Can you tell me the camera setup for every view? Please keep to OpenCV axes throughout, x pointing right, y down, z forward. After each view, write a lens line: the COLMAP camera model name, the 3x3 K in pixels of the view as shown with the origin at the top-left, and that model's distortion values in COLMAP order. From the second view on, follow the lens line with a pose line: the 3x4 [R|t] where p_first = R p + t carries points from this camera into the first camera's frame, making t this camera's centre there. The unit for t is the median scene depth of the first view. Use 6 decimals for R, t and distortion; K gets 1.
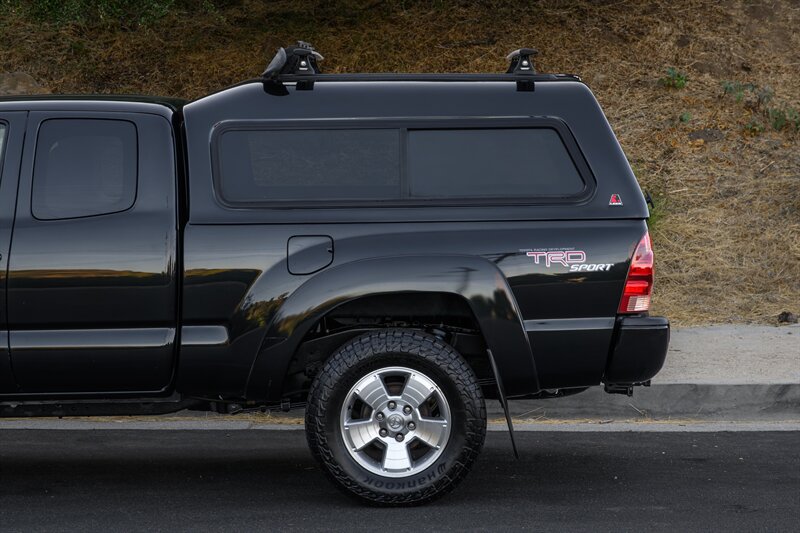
lens RADIAL K [[2005.9, 0, 416.2], [0, 2005.9, 247.7], [0, 0, 1]] dist [0.303263, 0.261215]
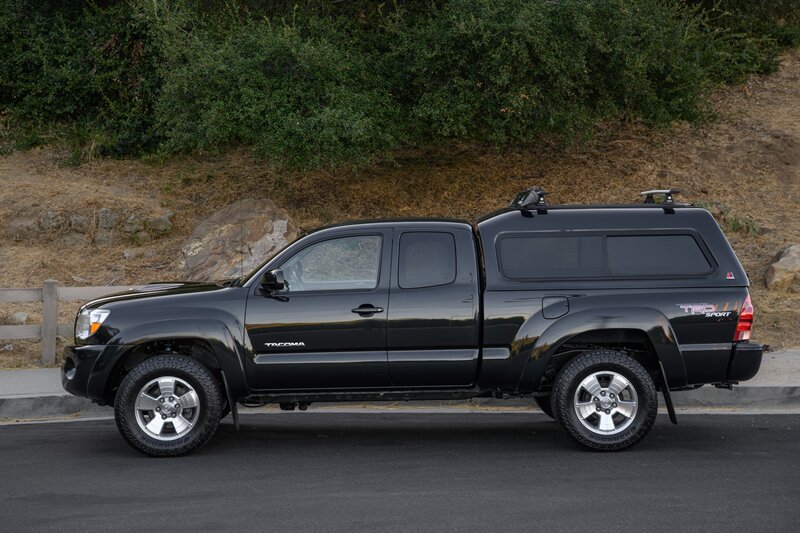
lens RADIAL K [[1430.4, 0, 402.9], [0, 1430.4, 252.0], [0, 0, 1]] dist [0.368675, 0.254056]
pose [[0.999644, -0.005753, 0.026070, -0.217279], [0.006799, 0.999169, -0.040188, 0.004447], [-0.025818, 0.040351, 0.998852, -0.260313]]
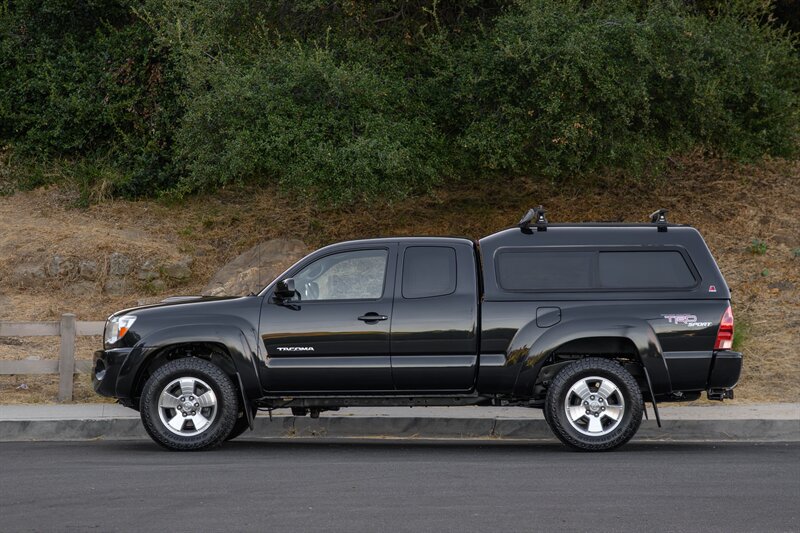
lens RADIAL K [[2282.9, 0, 400.0], [0, 2282.9, 266.5], [0, 0, 1]] dist [0.391228, 0.648019]
pose [[0.999233, 0.002372, -0.039092, -0.107040], [-0.006003, 0.995645, -0.093030, 0.155048], [0.038701, 0.093193, 0.994896, -1.133954]]
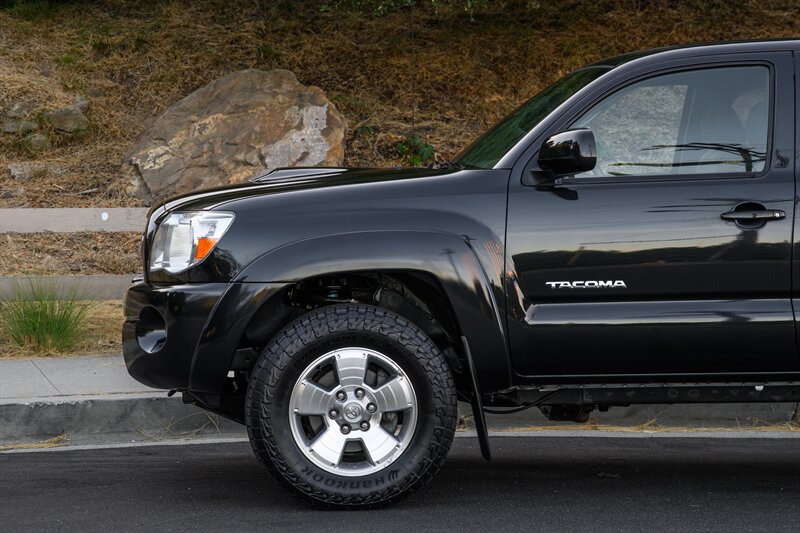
lens RADIAL K [[2188.3, 0, 400.0], [0, 2188.3, 266.5], [0, 0, 1]] dist [0.365898, 0.207531]
pose [[0.993414, -0.004680, 0.114486, -0.474543], [0.007914, 0.999582, -0.027806, 0.051778], [-0.114308, 0.028529, 0.993036, 0.068330]]
